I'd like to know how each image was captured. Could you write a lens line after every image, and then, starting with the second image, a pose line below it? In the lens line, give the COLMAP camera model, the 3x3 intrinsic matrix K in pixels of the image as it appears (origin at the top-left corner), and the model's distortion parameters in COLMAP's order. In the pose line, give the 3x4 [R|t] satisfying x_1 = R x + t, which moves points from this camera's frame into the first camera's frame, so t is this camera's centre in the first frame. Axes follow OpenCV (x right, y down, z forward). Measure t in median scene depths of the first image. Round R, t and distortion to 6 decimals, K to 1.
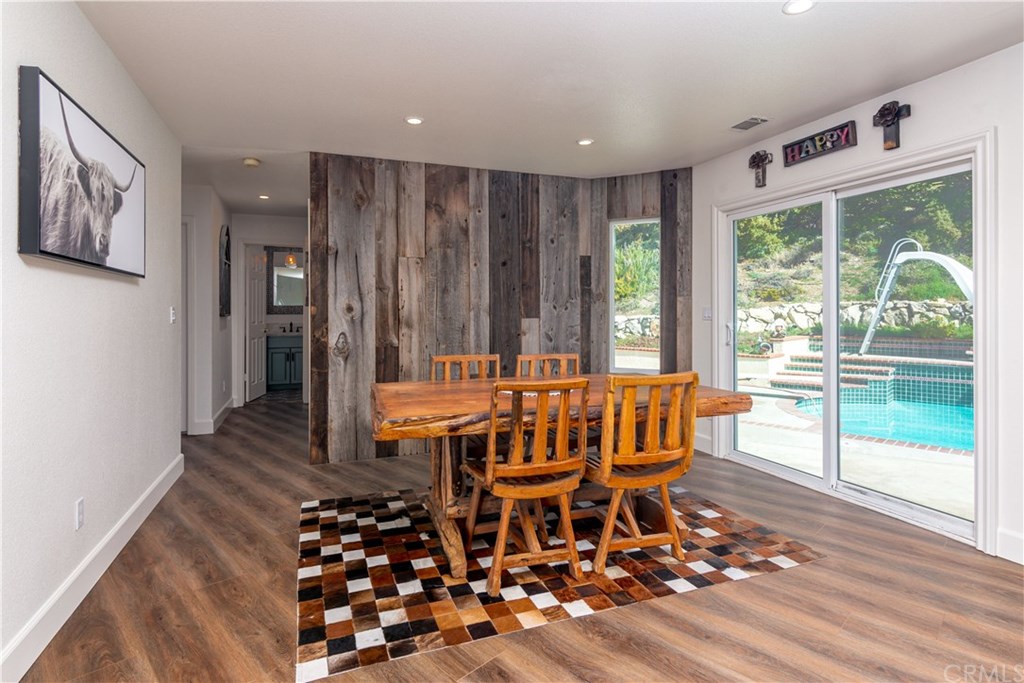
lens RADIAL K [[534.8, 0, 511.6], [0, 534.8, 313.7], [0, 0, 1]] dist [-0.003708, -0.000656]
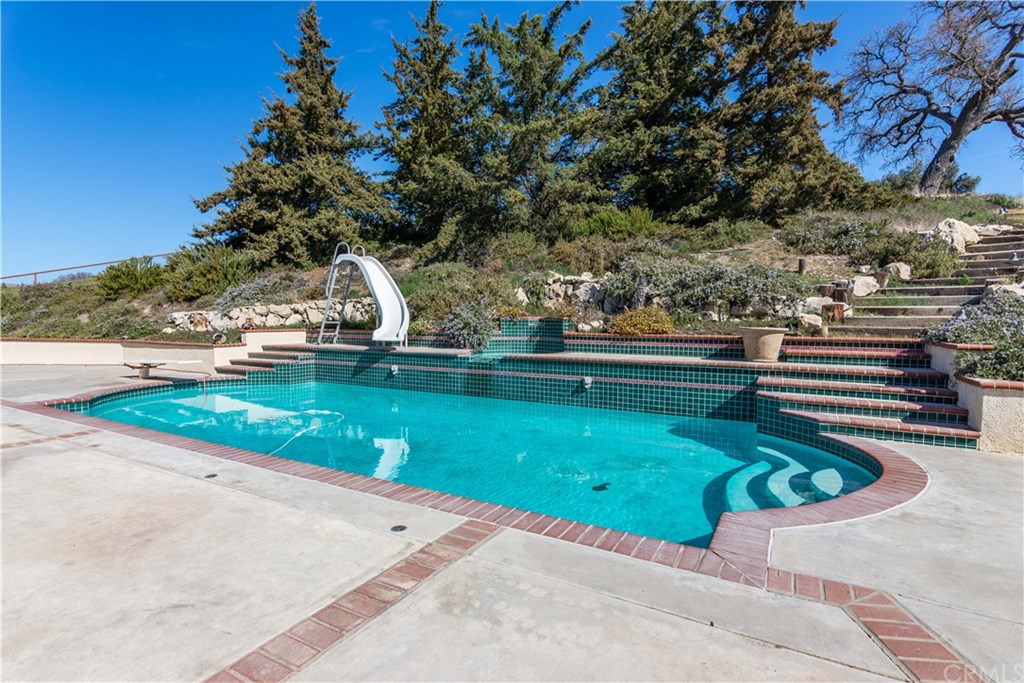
lens RADIAL K [[508.9, 0, 510.5], [0, 508.9, 334.6], [0, 0, 1]] dist [-0.004760, -0.000703]
pose [[0.961078, 0.000553, 0.276276, 1.880316], [-0.006498, 0.999767, 0.020601, 0.079900], [-0.276200, -0.021595, 0.960857, -0.401753]]
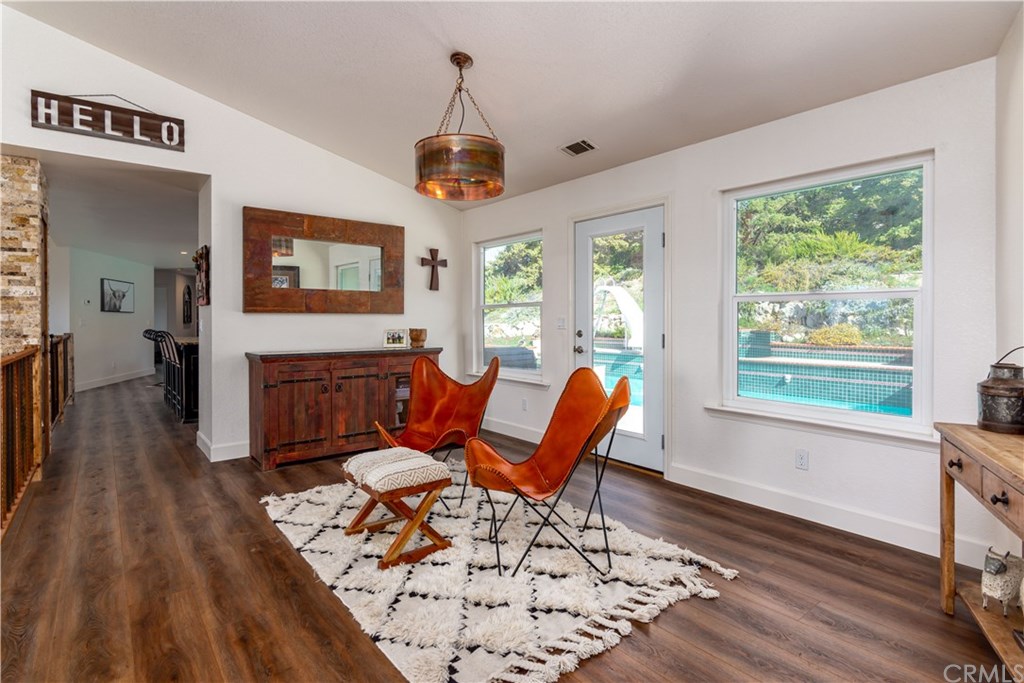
lens RADIAL K [[508.9, 0, 510.5], [0, 508.9, 334.6], [0, 0, 1]] dist [-0.004760, -0.000703]
pose [[0.995274, 0.004334, -0.097009, 1.473561], [-0.002069, 0.999723, 0.023439, 0.000513], [0.097084, -0.023128, 0.995007, -1.480065]]
